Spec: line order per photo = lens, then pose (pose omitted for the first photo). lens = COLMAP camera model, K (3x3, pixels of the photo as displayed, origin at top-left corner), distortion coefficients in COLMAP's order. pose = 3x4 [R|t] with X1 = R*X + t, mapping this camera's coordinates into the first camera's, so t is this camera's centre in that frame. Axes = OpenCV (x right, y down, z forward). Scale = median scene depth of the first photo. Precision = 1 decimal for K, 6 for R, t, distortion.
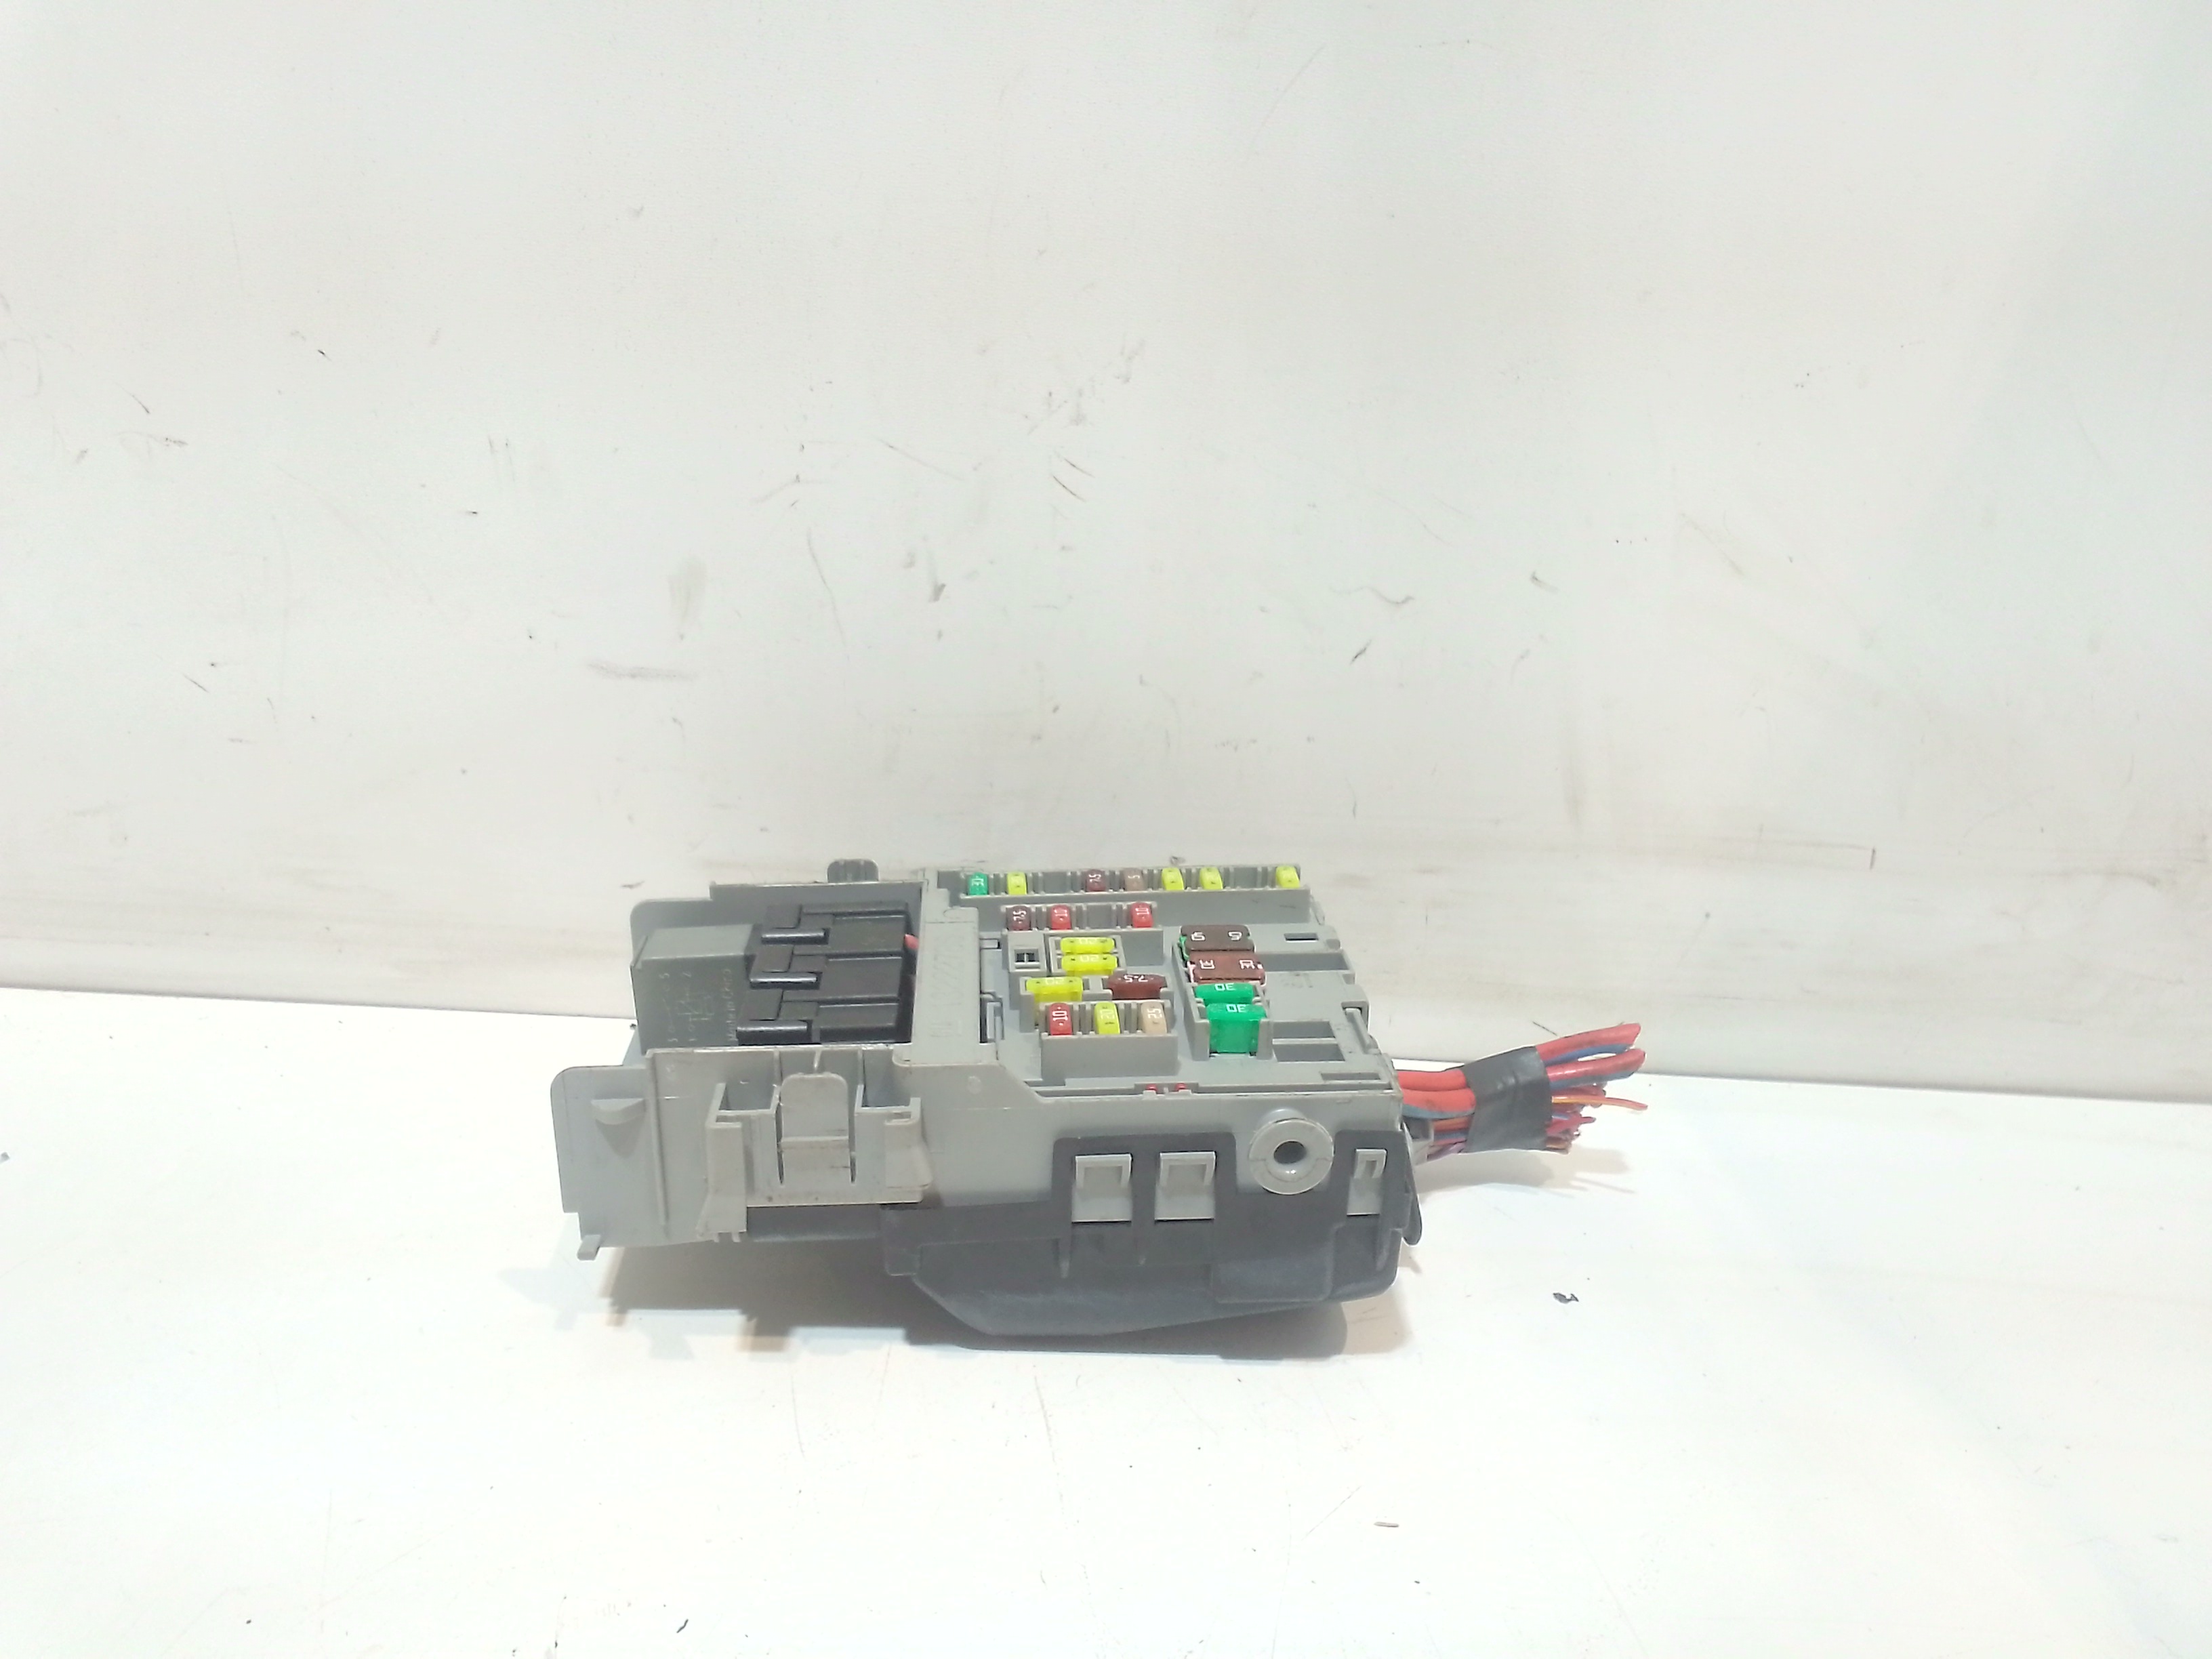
lens RADIAL K [[1729.2, 0, 1106.0], [0, 1729.2, 829.5], [0, 0, 1]] dist [0.072436, -0.113890]
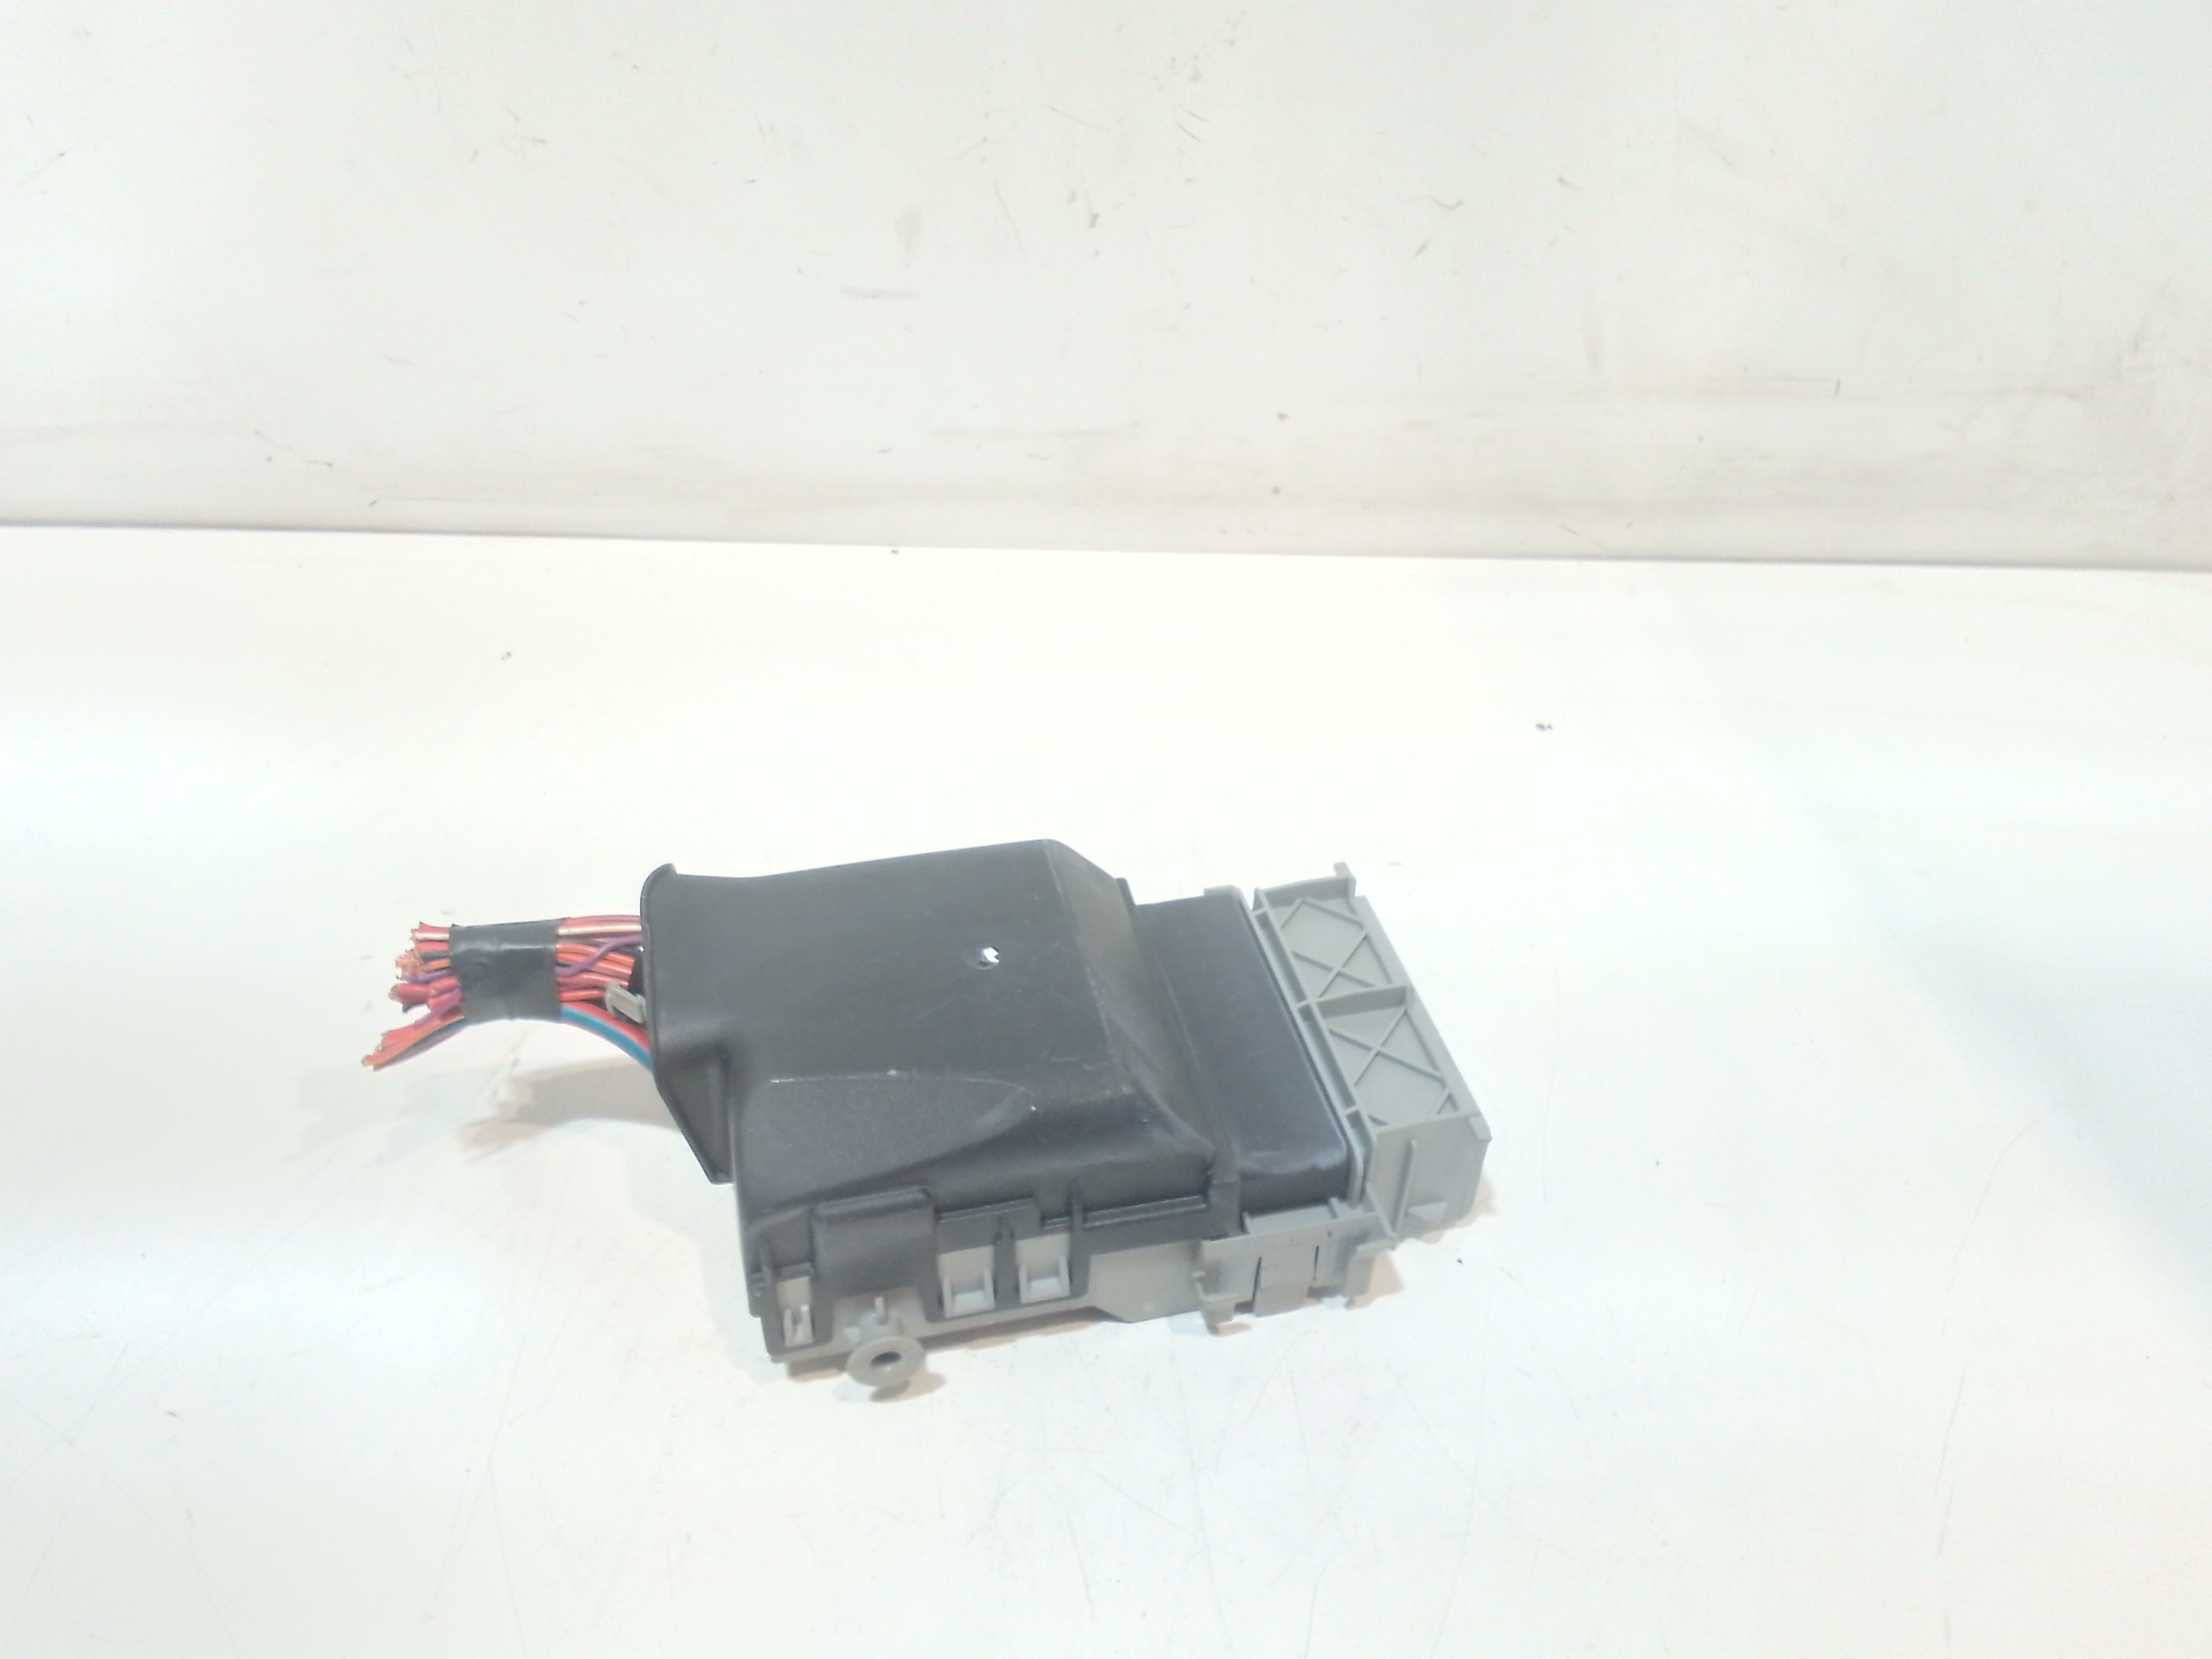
lens RADIAL K [[1729.2, 0, 1106.0], [0, 1729.2, 829.5], [0, 0, 1]] dist [0.072436, -0.113890]
pose [[0.993669, -0.008159, -0.112053, 0.054903], [0.043318, 0.948066, 0.315109, -0.110731], [0.103663, -0.317968, 0.942417, -0.382667]]
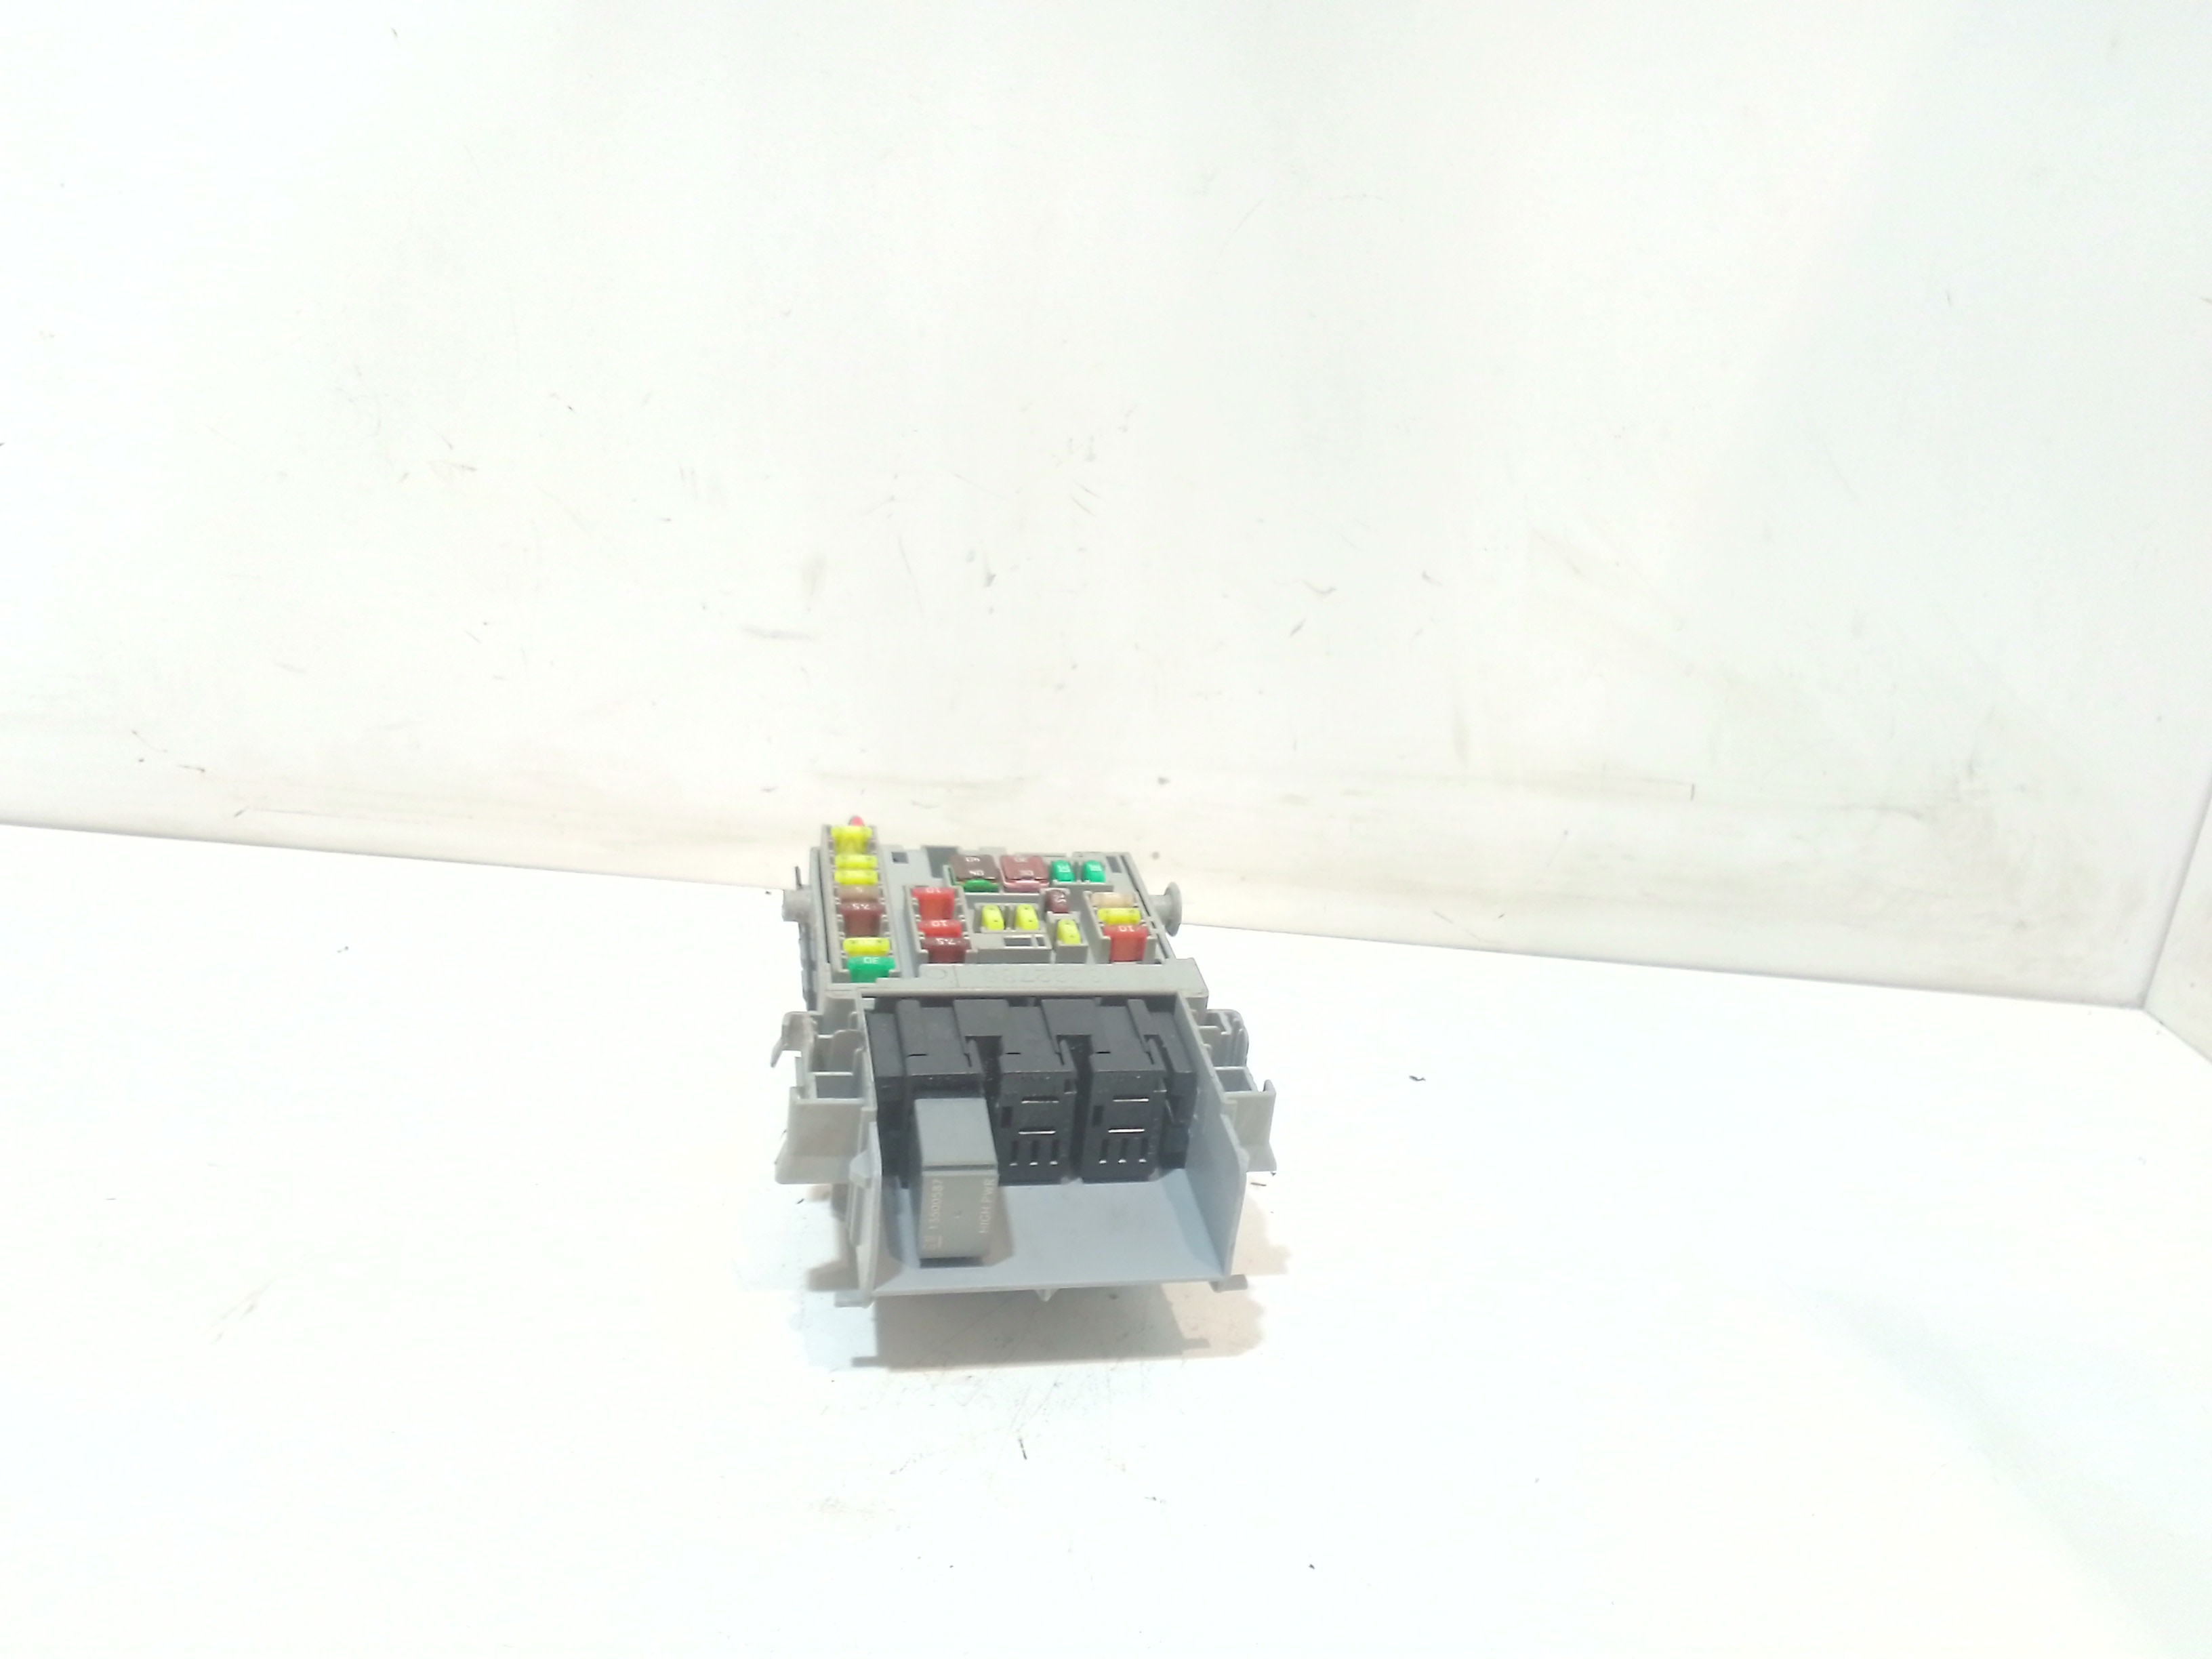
lens RADIAL K [[1729.2, 0, 1106.0], [0, 1729.2, 829.5], [0, 0, 1]] dist [0.072436, -0.113890]
pose [[0.997853, 0.021029, -0.062025, 0.084268], [-0.021904, 0.999670, -0.013453, 0.078338], [0.061721, 0.014783, 0.997984, -0.372227]]
